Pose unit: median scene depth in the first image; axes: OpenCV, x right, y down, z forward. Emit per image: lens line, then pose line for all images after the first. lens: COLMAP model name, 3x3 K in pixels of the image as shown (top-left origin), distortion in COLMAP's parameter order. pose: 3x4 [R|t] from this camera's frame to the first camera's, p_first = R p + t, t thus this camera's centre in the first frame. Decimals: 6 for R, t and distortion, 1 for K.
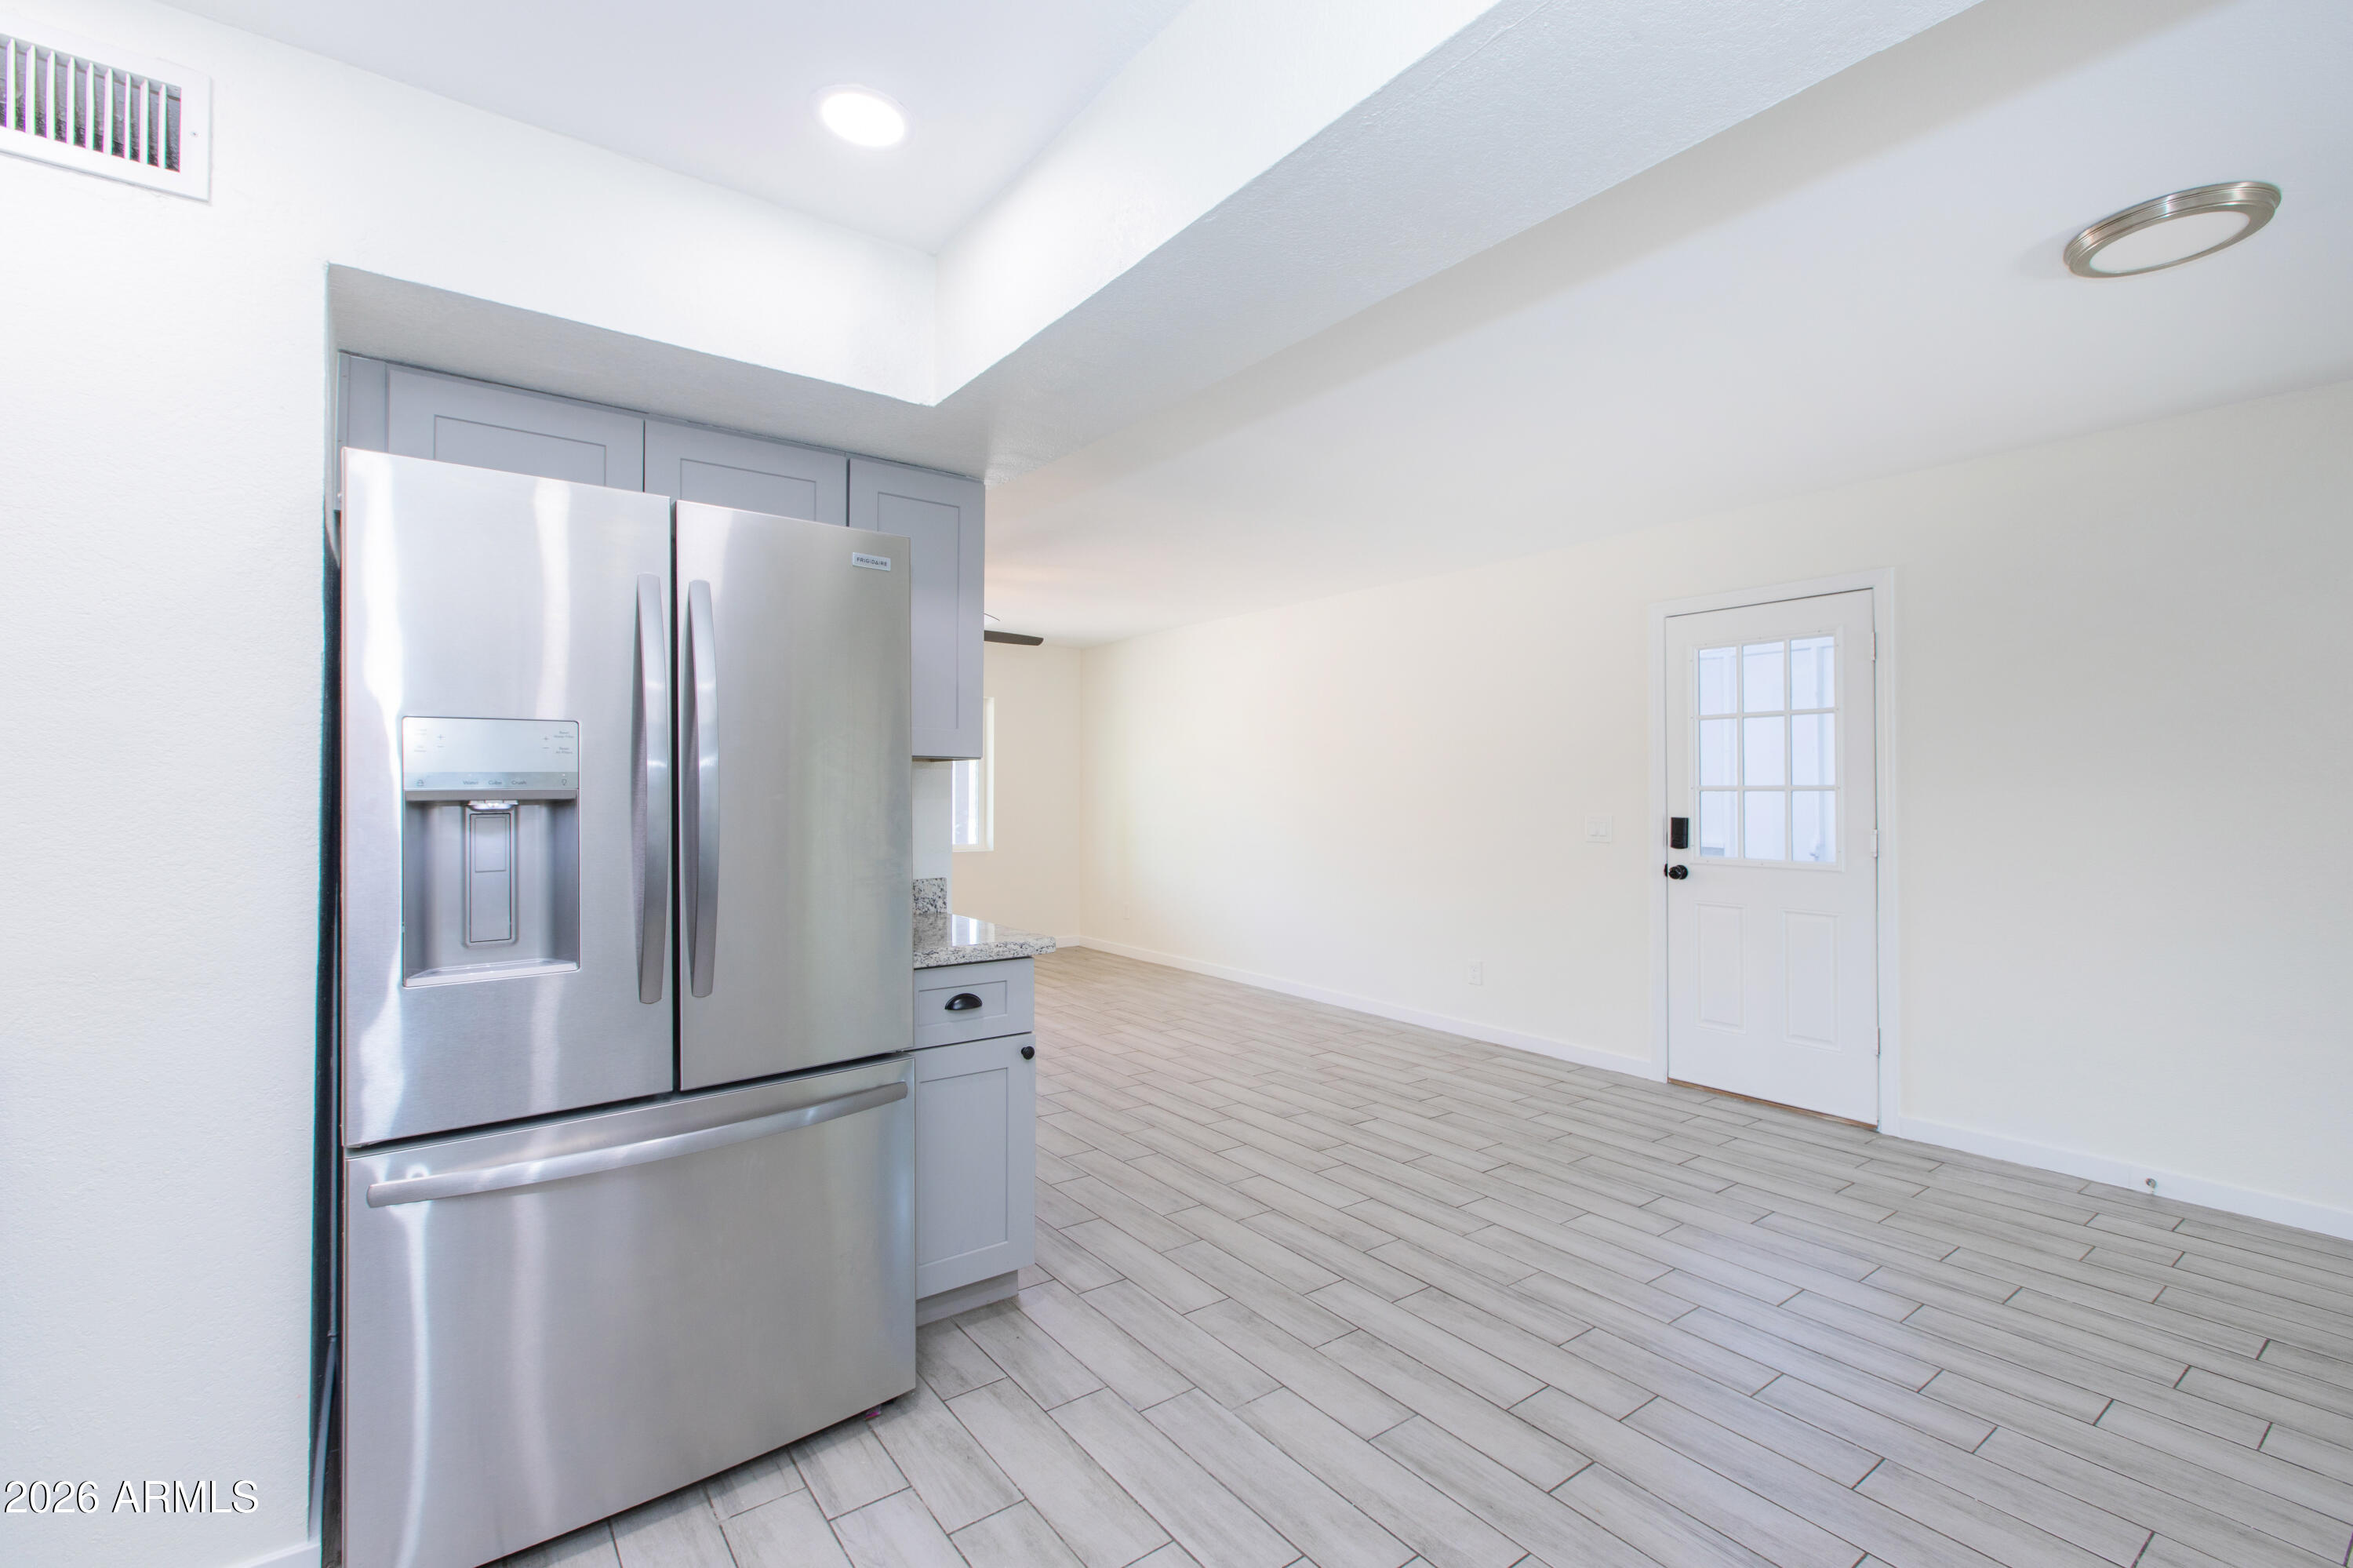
lens RADIAL K [[1040.5, 0, 1176.5], [0, 1040.5, 784.0], [0, 0, 1]] dist [-0.000768, -0.000649]
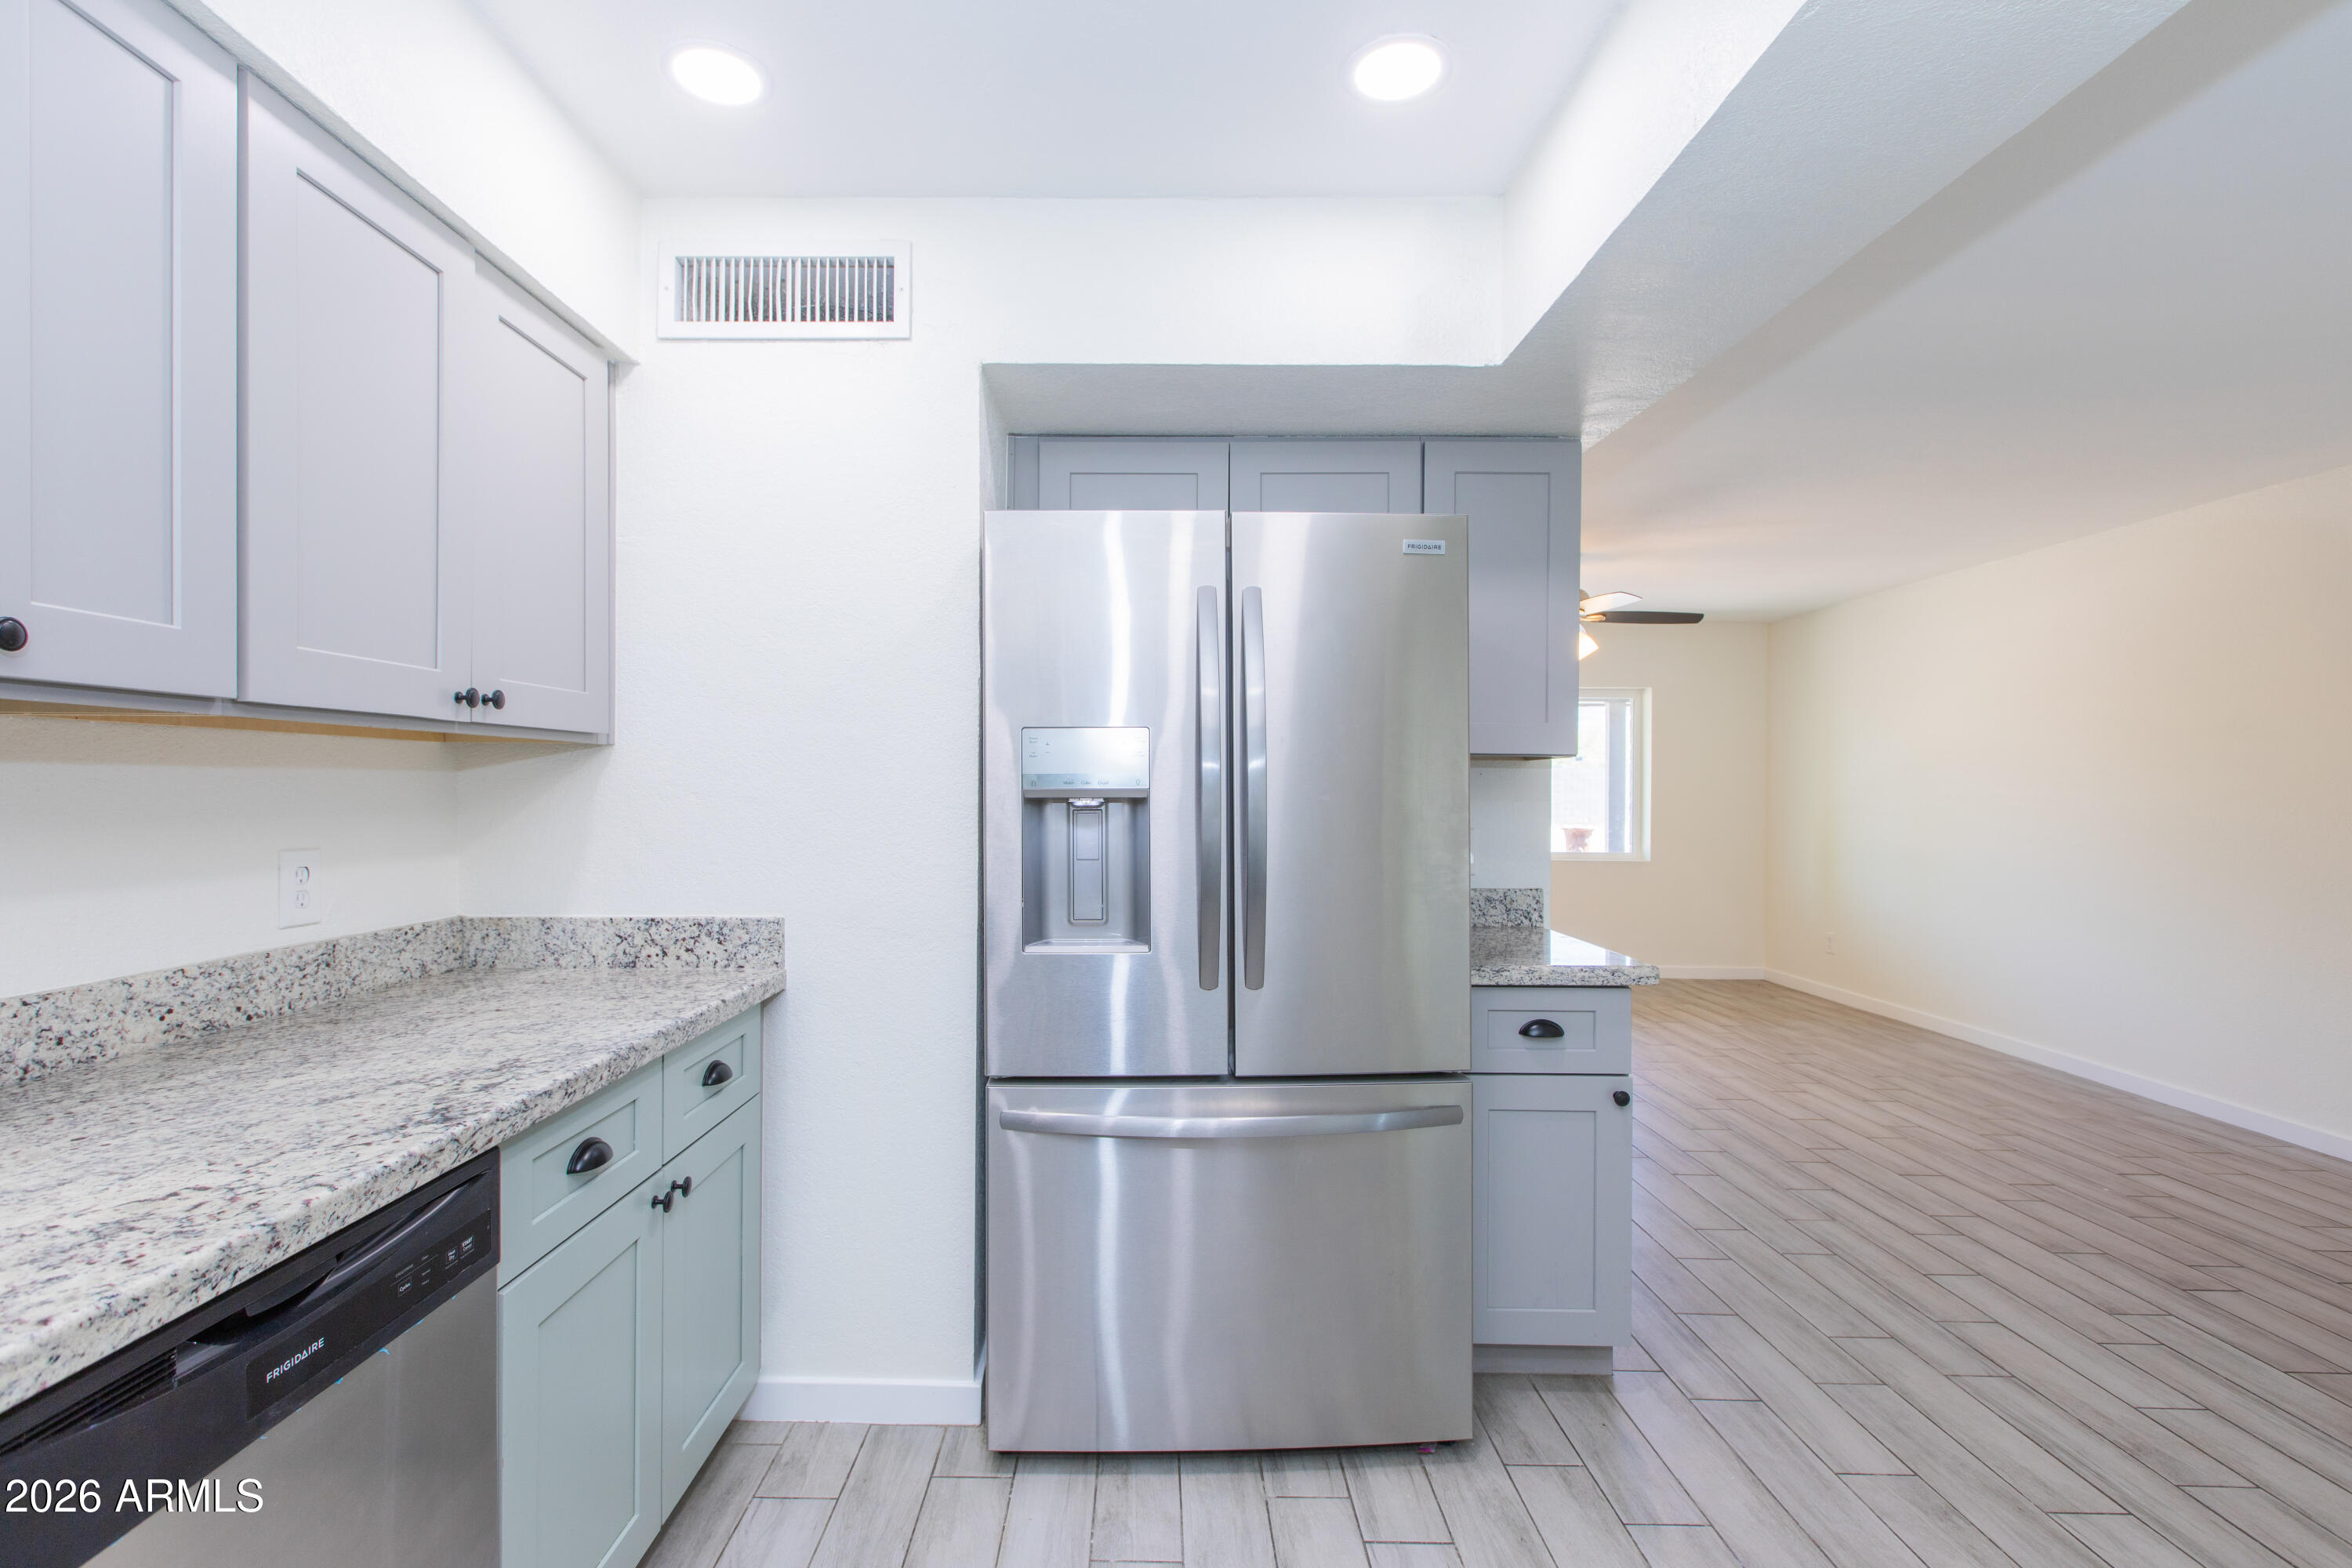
lens RADIAL K [[1060.5, 0, 1127.2], [0, 1060.5, 800.5], [0, 0, 1]] dist [0.000301, -0.001254]
pose [[0.792366, 0.008842, -0.609982, 0.064145], [-0.000461, 0.999903, 0.013896, 0.001317], [0.610046, -0.010729, 0.792293, 0.063413]]
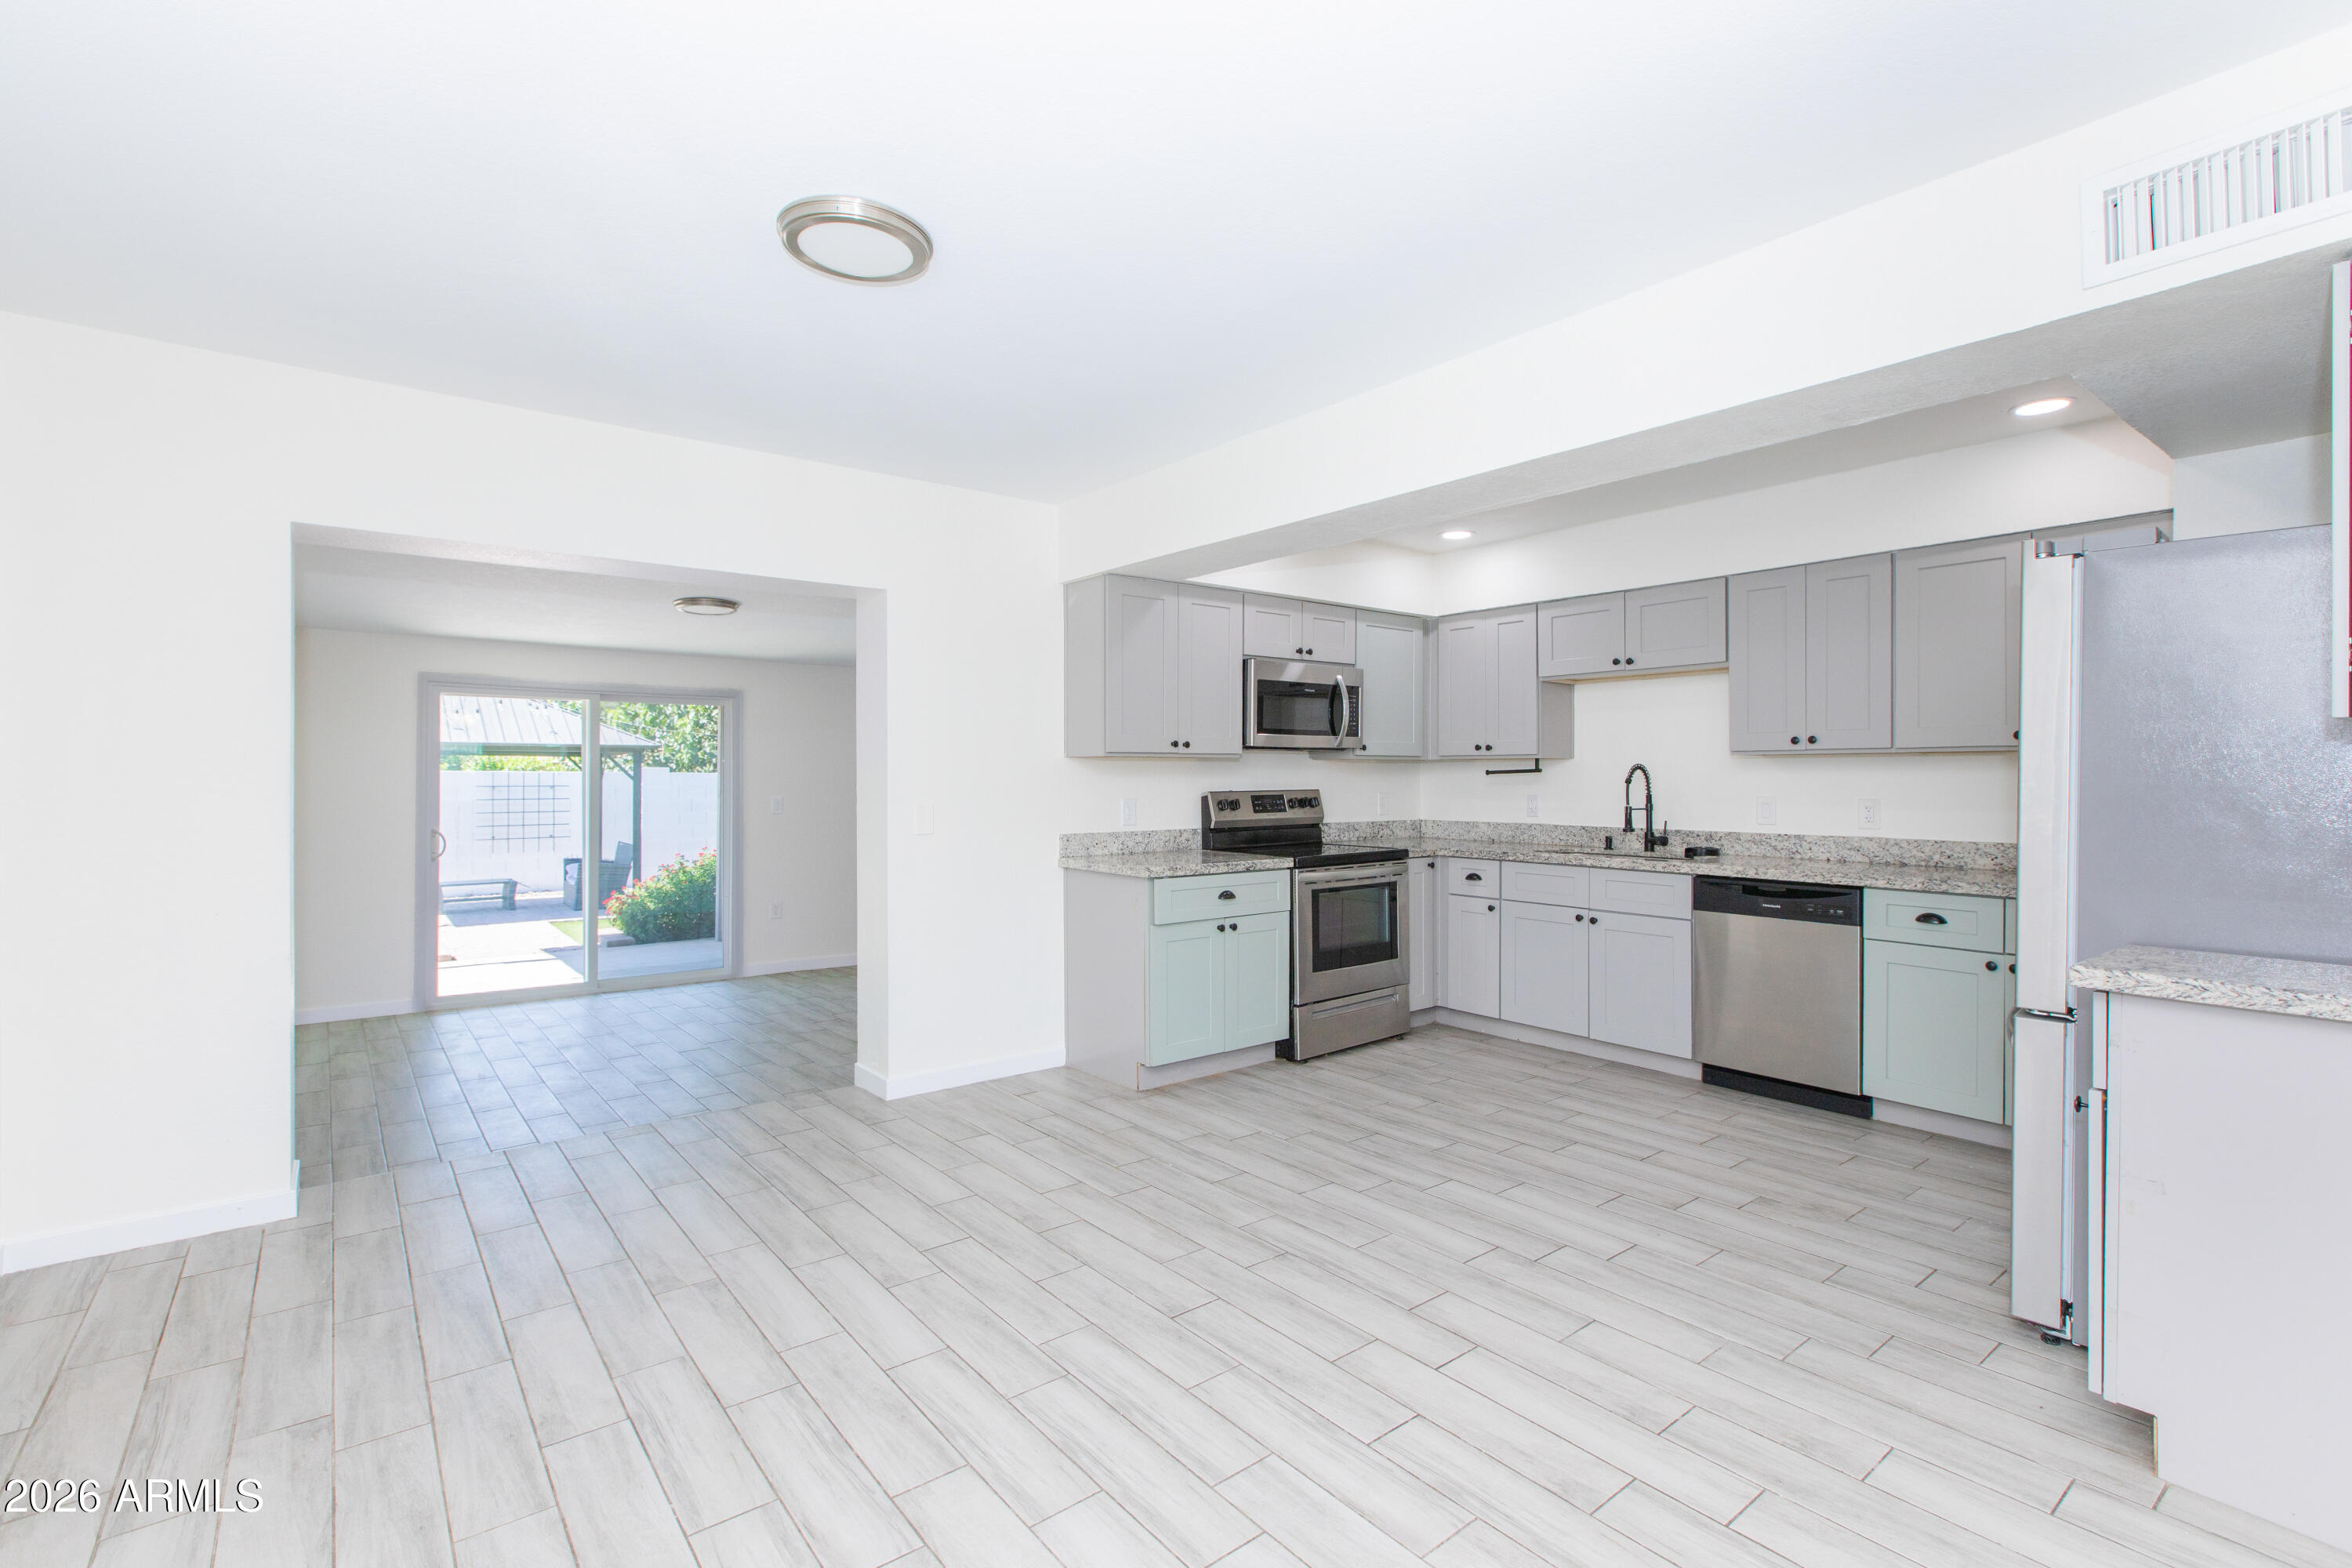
lens RADIAL K [[1067.5, 0, 1167.8], [0, 1067.5, 793.2], [0, 0, 1]] dist [0.000050, -0.000314]
pose [[-0.999667, -0.002226, -0.025694, 0.568103], [-0.002541, 0.999922, 0.012216, 0.013565], [0.025665, 0.012277, -0.999595, 1.773937]]
